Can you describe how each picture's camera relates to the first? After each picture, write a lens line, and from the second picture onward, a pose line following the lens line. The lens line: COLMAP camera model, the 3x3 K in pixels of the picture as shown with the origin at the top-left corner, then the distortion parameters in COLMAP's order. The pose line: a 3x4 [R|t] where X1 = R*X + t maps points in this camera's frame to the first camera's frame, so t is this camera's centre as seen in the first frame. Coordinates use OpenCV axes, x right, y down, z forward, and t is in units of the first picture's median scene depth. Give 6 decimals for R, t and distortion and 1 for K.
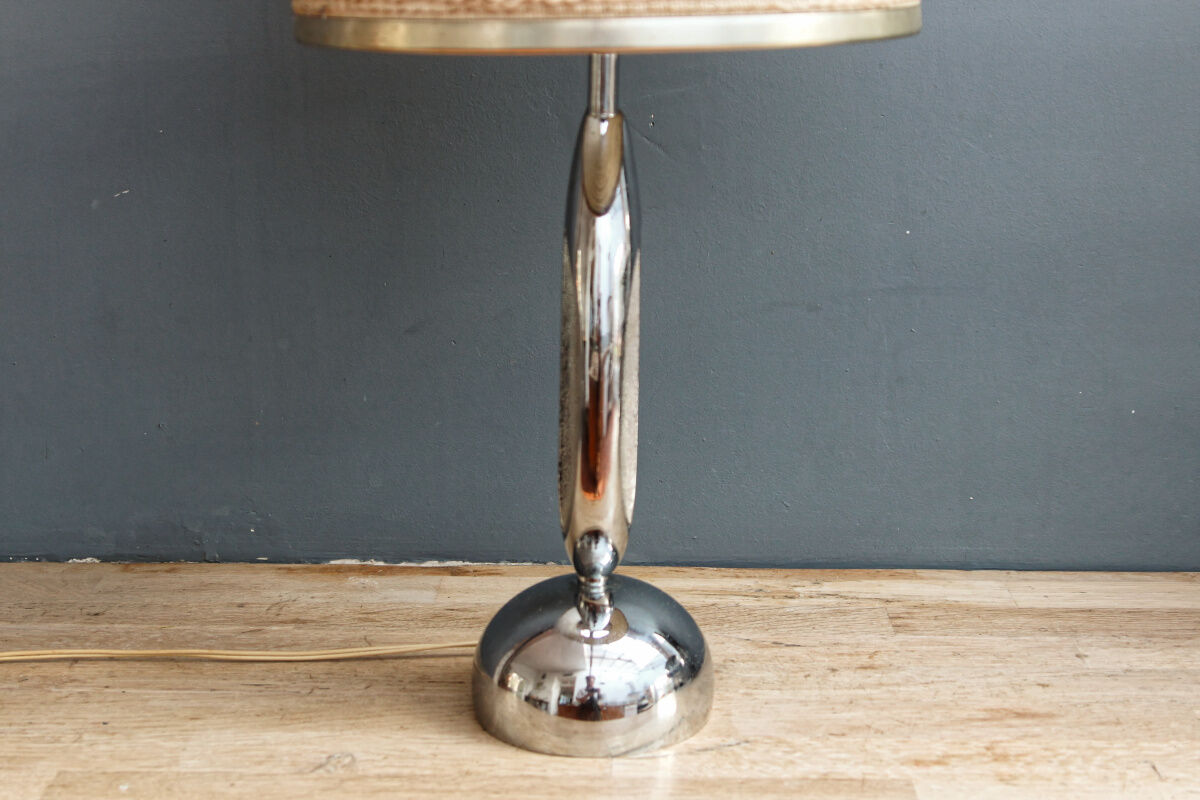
lens RADIAL K [[1926.5, 0, 589.3], [0, 1926.5, 405.8], [0, 0, 1]] dist [0.007843, 0.000000]
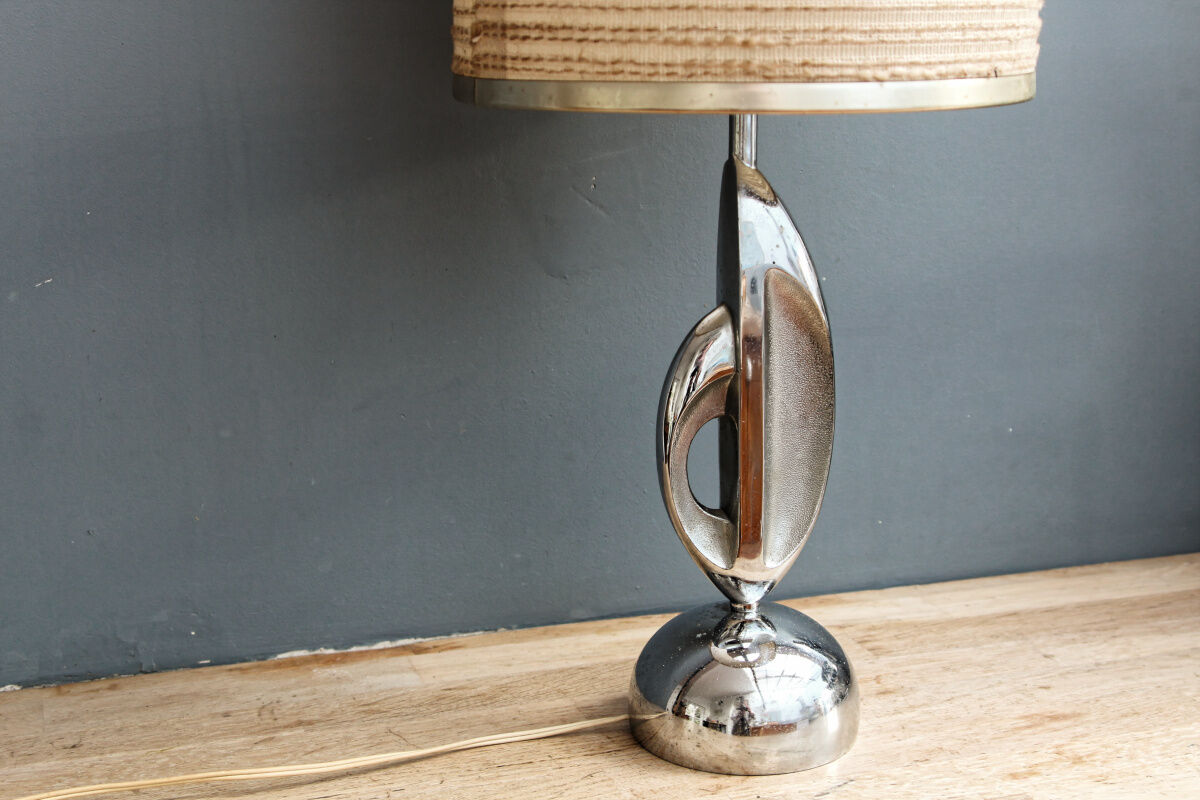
lens RADIAL K [[1775.4, 0, 602.4], [0, 1775.4, 390.0], [0, 0, 1]] dist [0.028744, 0.000000]
pose [[0.938965, -0.074891, 0.335762, -0.275135], [0.085223, 0.996231, -0.016121, -0.022754], [-0.333289, 0.043752, 0.941809, 0.115112]]
